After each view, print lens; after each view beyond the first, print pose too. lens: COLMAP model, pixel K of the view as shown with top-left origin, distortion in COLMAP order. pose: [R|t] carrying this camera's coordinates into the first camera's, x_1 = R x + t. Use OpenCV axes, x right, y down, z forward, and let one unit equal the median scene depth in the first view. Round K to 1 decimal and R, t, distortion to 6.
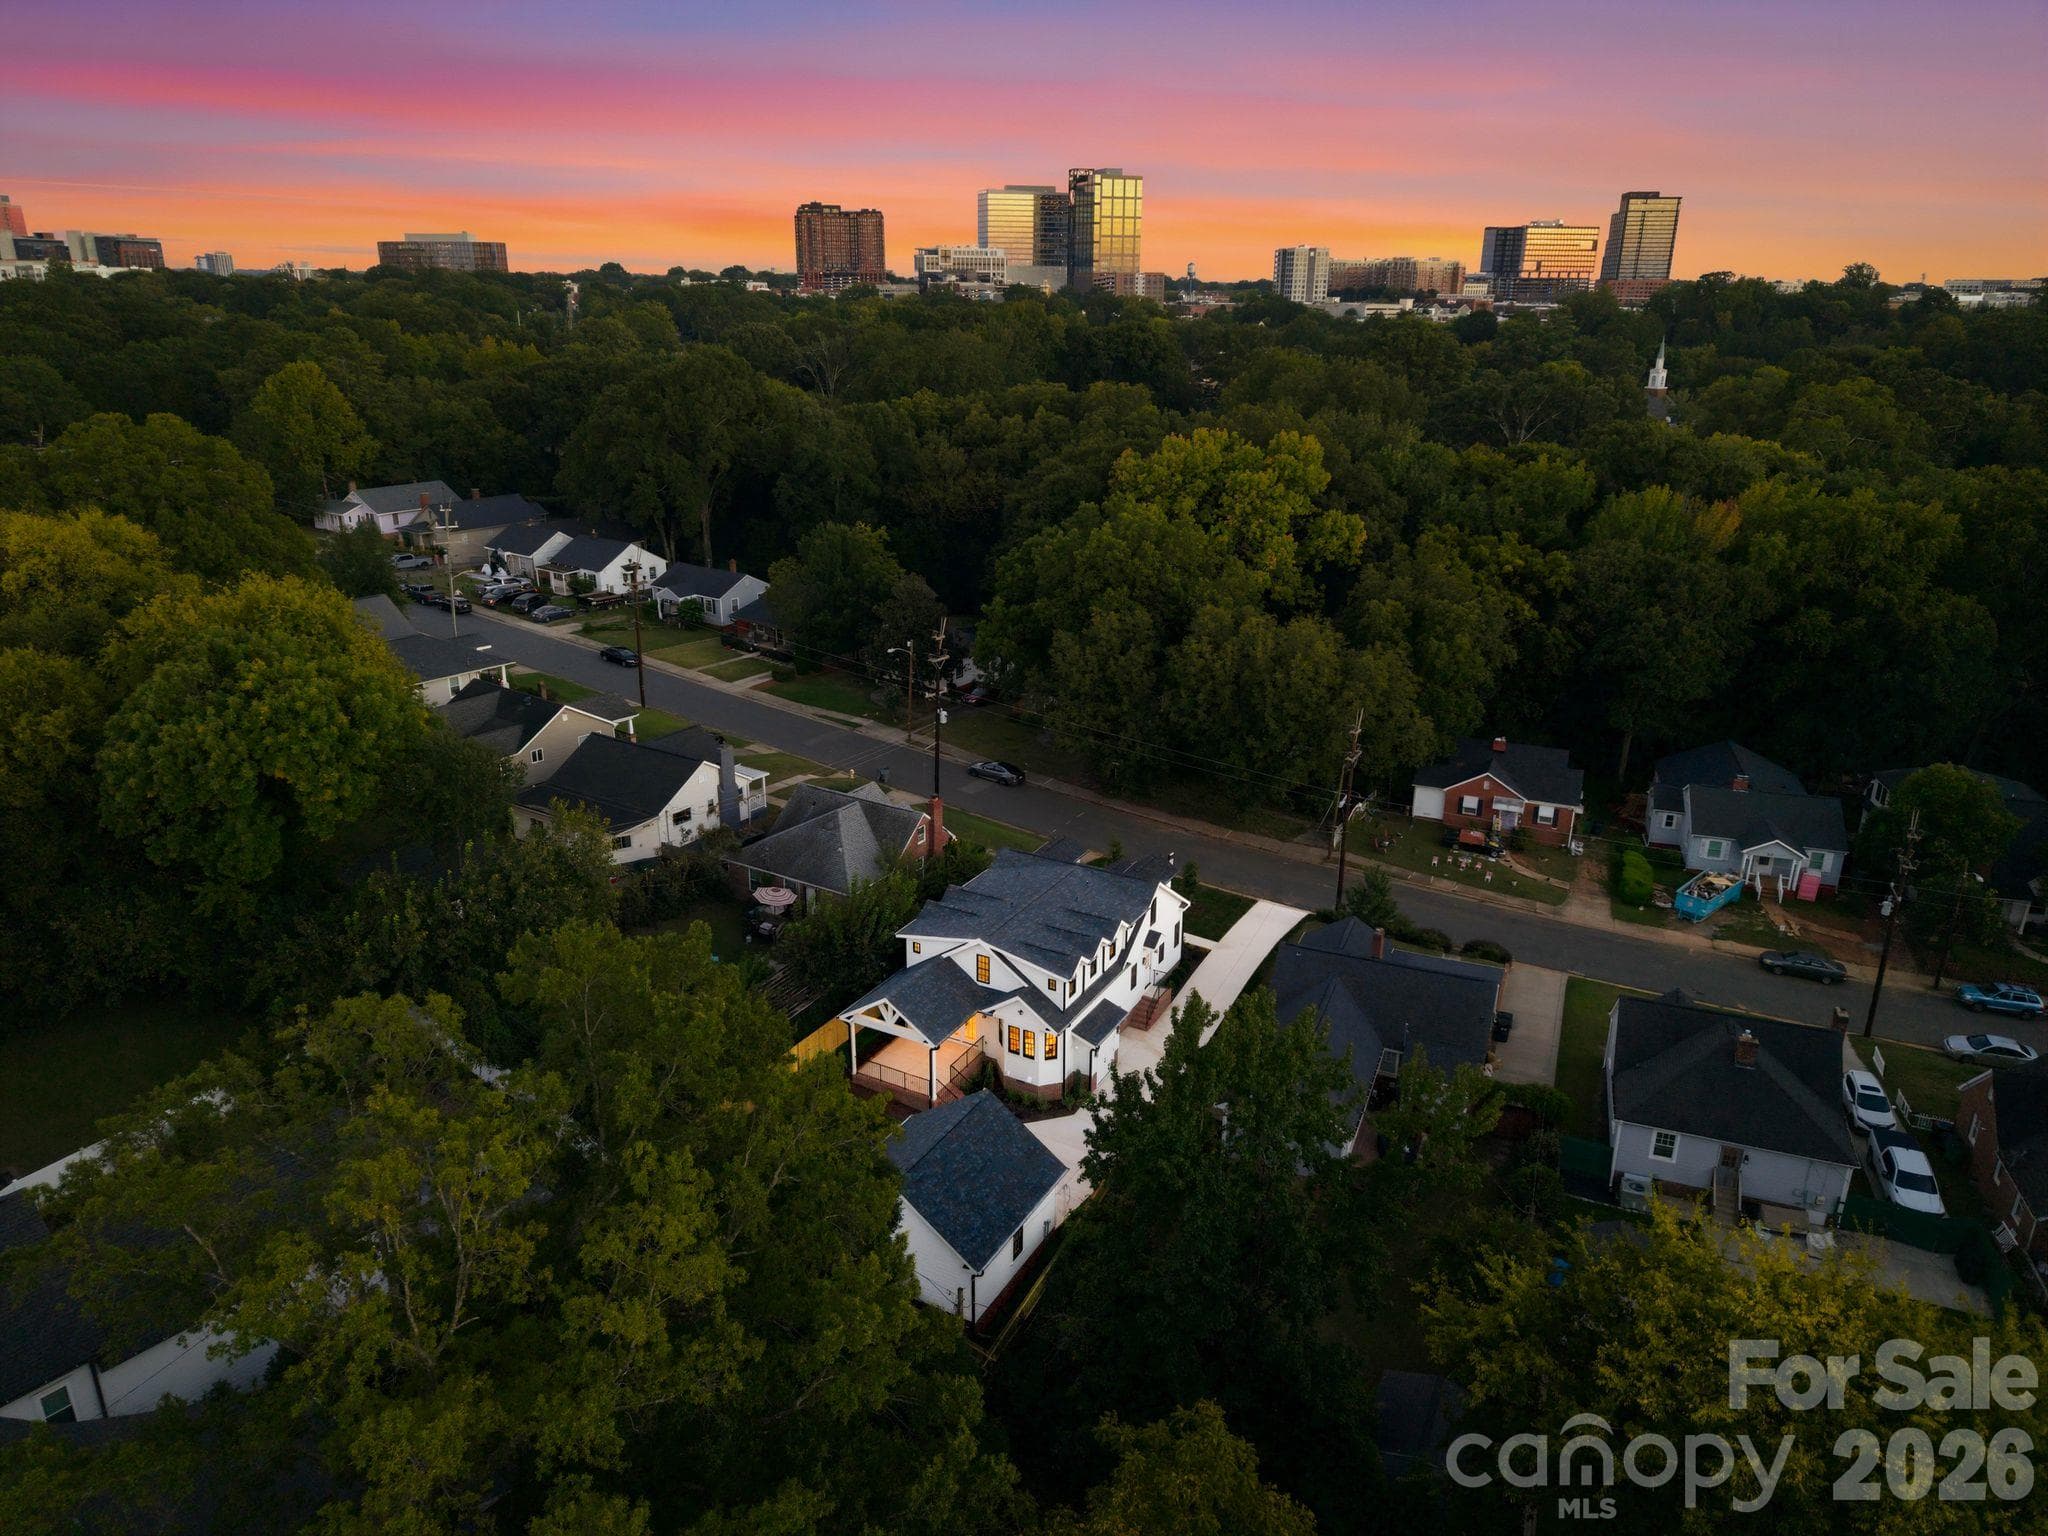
lens RADIAL K [[1350.3, 0, 1019.8], [0, 1350.3, 763.4], [0, 0, 1]] dist [0.108185, -0.174476]
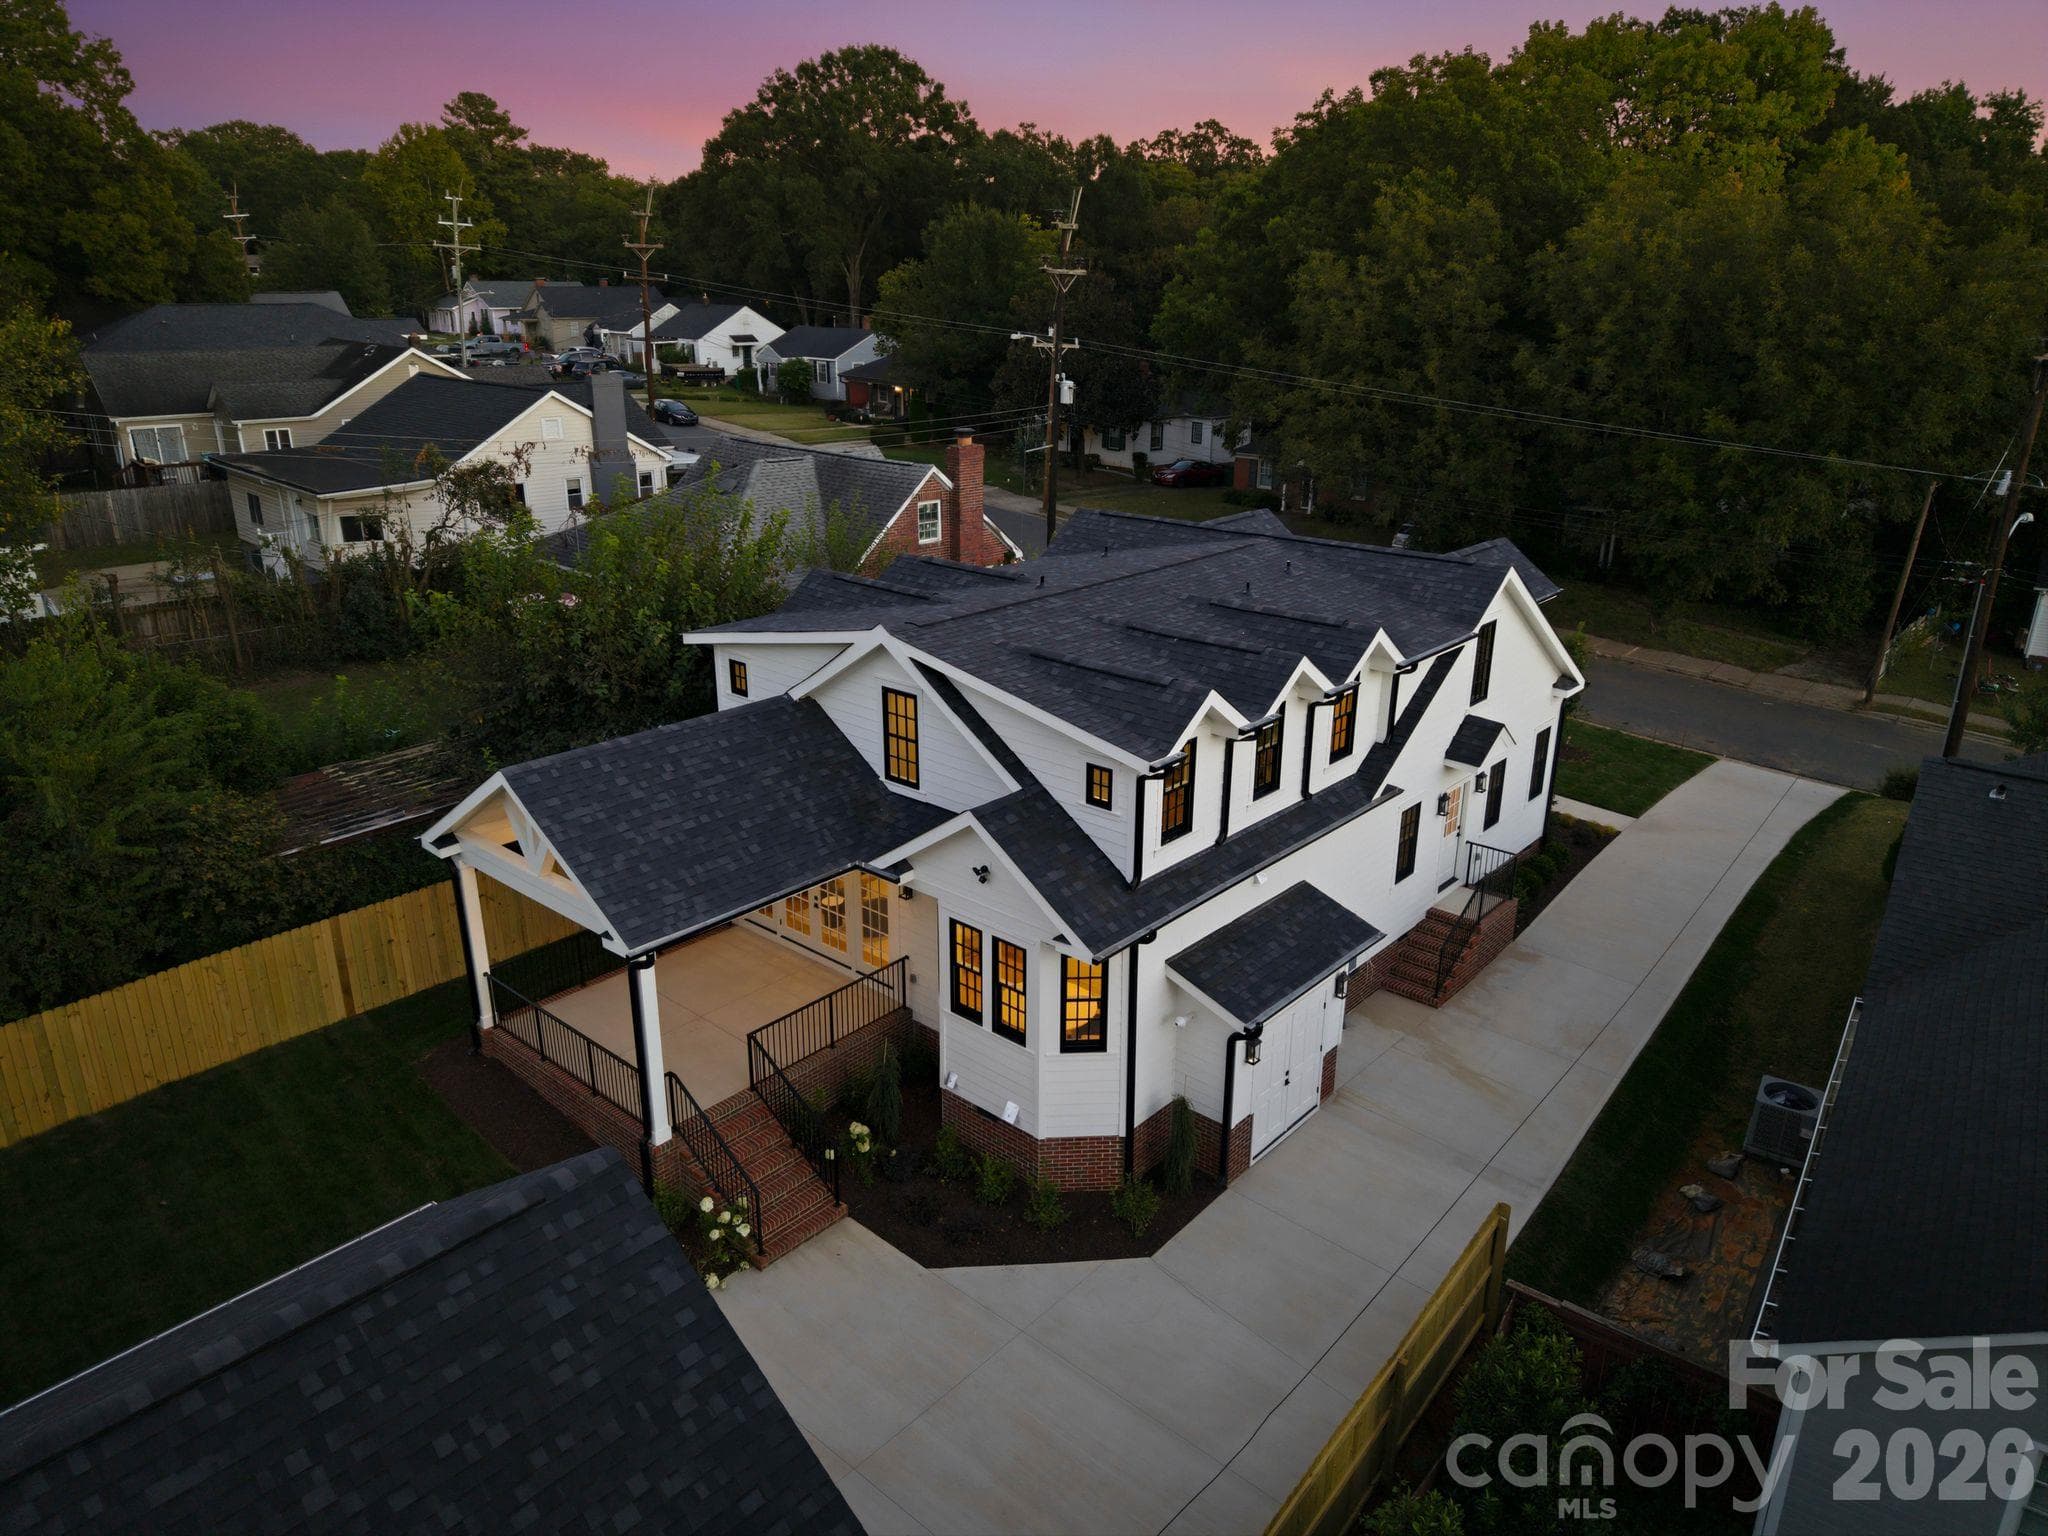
lens RADIAL K [[1350.3, 0, 1019.8], [0, 1350.3, 763.4], [0, 0, 1]] dist [0.108185, -0.174476]
pose [[0.976503, 0.071390, -0.203338, 0.058238], [-0.070770, 0.997439, 0.010327, 0.142554], [0.203554, 0.004306, 0.979054, 0.657159]]
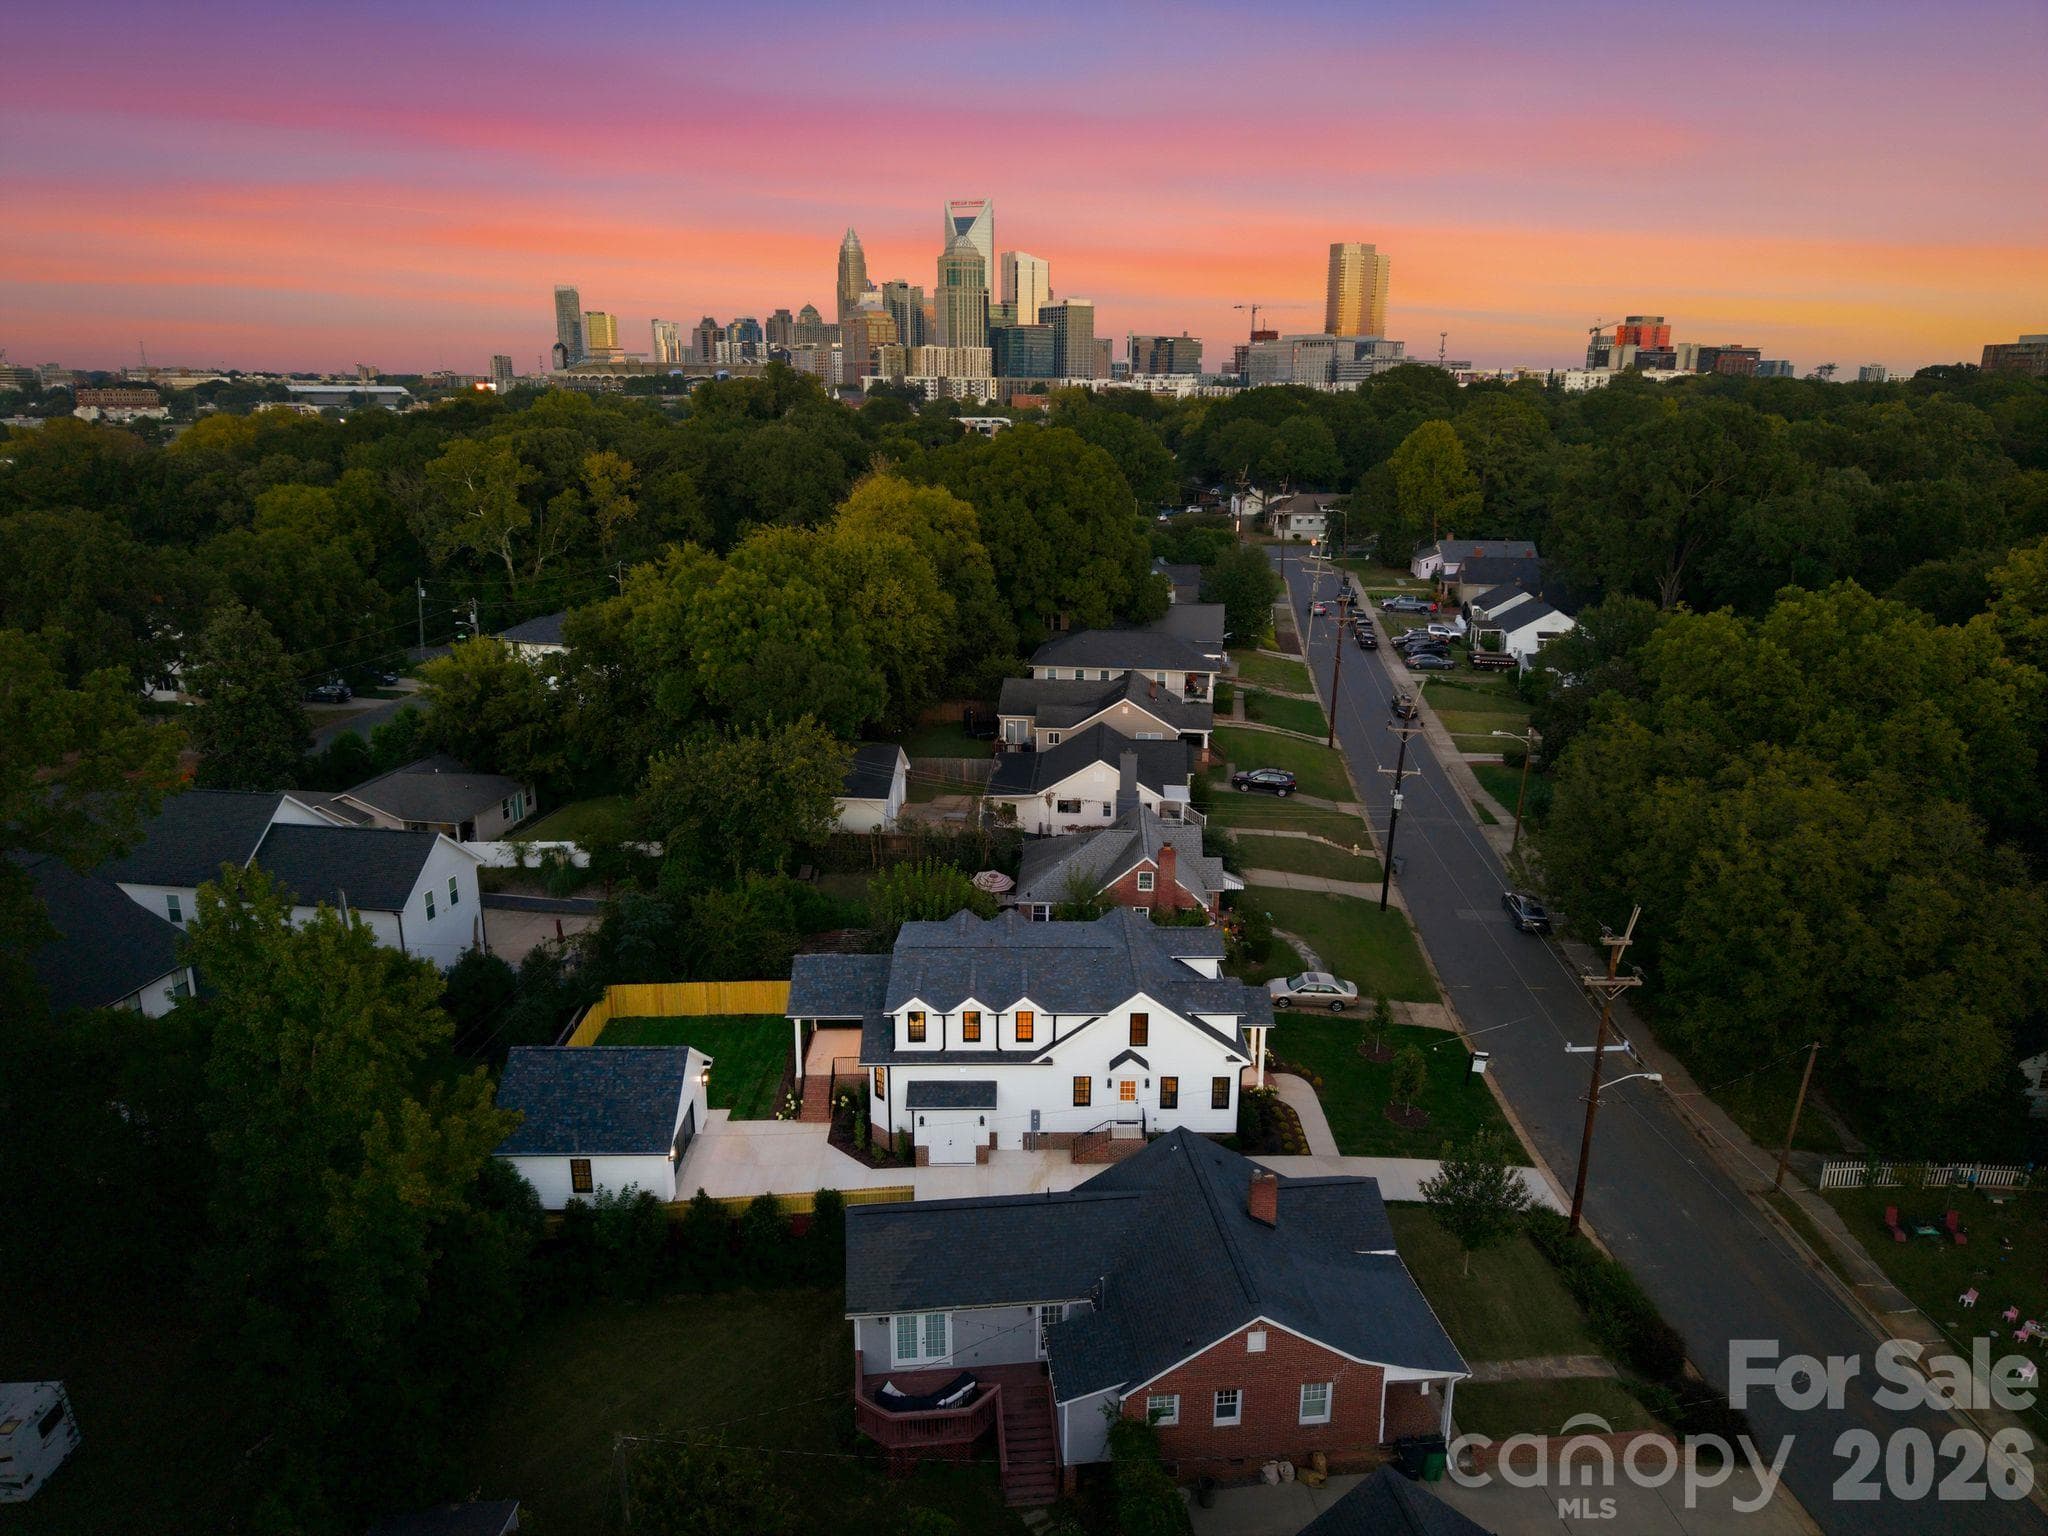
lens RADIAL K [[1350.3, 0, 1019.8], [0, 1350.3, 763.4], [0, 0, 1]] dist [0.108185, -0.174476]
pose [[0.492194, 0.227157, -0.840324, 0.690179], [-0.290650, 0.952836, 0.087332, -0.082421], [0.820529, 0.201256, 0.535003, 0.514430]]
